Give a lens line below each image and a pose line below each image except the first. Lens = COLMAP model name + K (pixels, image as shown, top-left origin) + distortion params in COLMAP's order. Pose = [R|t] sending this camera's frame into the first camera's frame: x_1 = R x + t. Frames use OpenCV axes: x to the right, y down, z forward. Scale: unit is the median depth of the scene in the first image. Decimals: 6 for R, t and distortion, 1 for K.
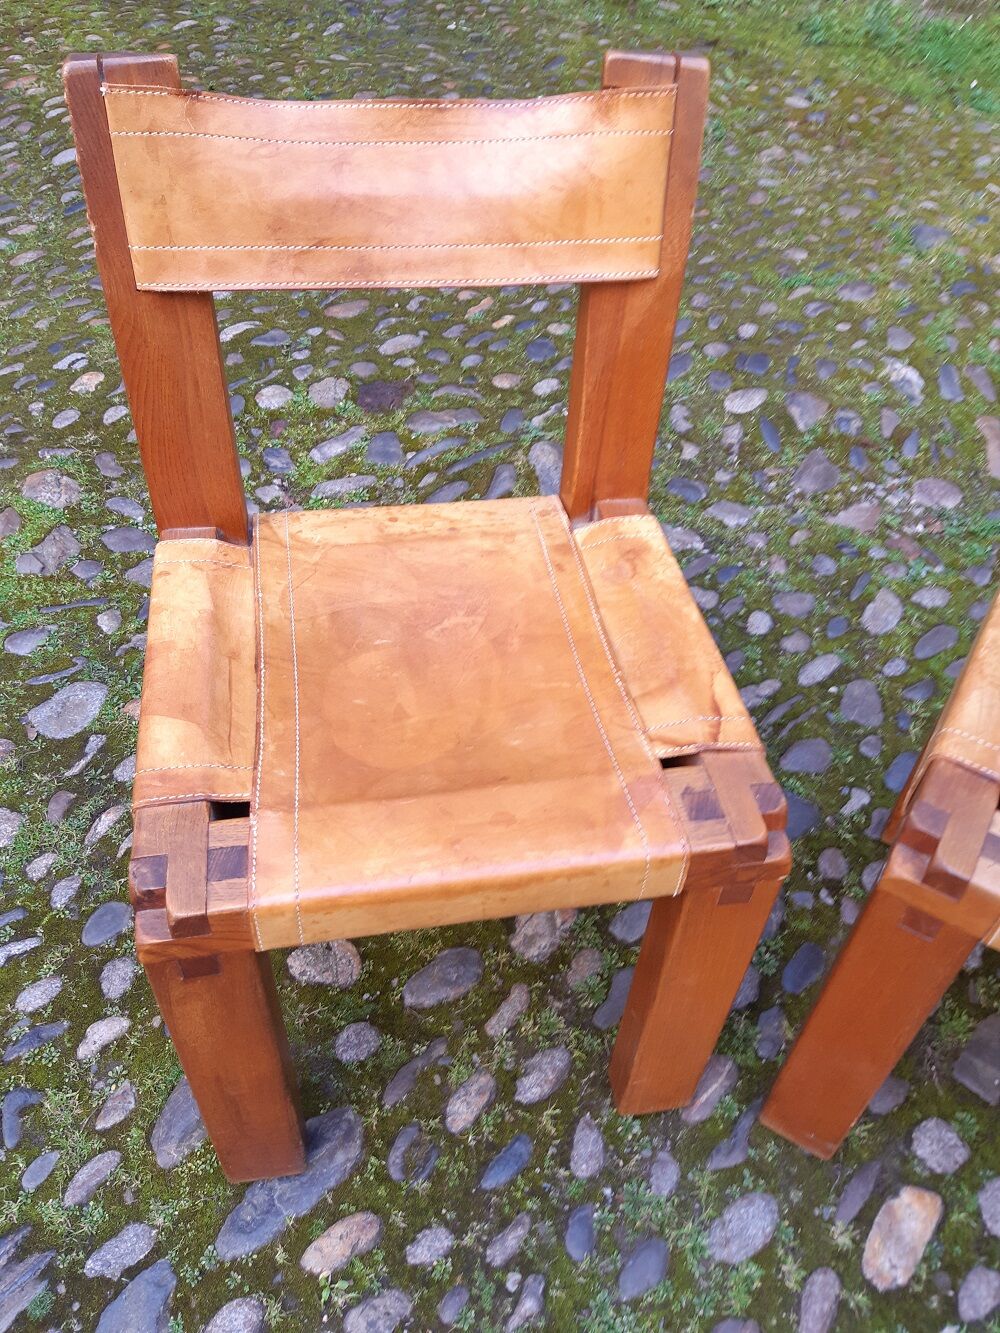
lens RADIAL K [[1075.2, 0, 503.5], [0, 1075.2, 694.3], [0, 0, 1]] dist [0.083907, -0.110424]
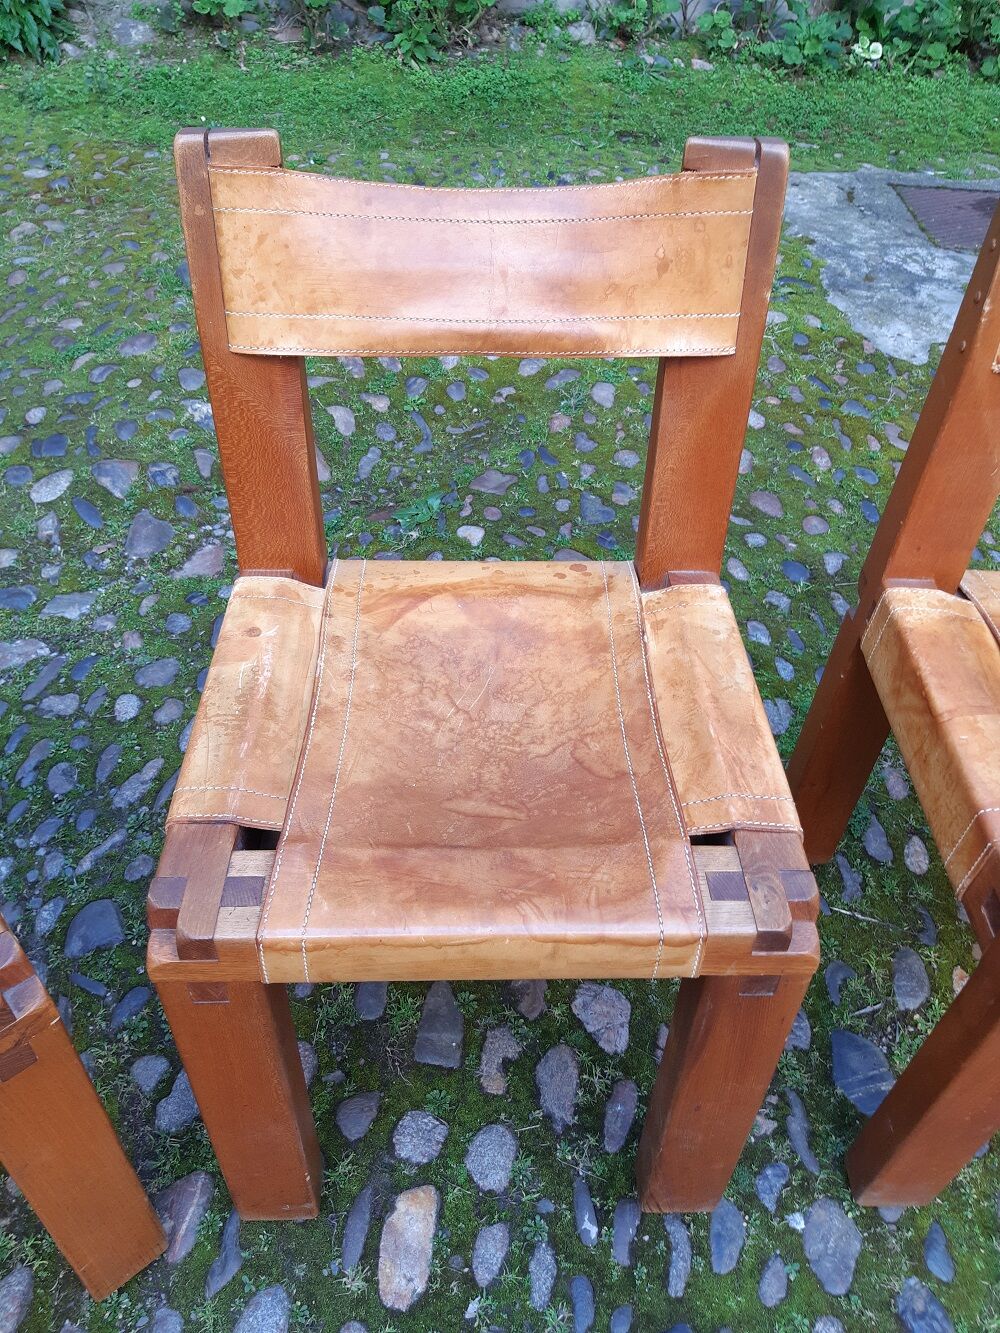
lens RADIAL K [[1075.2, 0, 503.5], [0, 1075.2, 694.3], [0, 0, 1]] dist [0.083907, -0.110424]
pose [[0.843732, -0.395544, 0.362853, 0.140872], [0.407131, 0.912128, 0.047613, 0.011290], [-0.349801, 0.107556, 0.930629, -0.008714]]
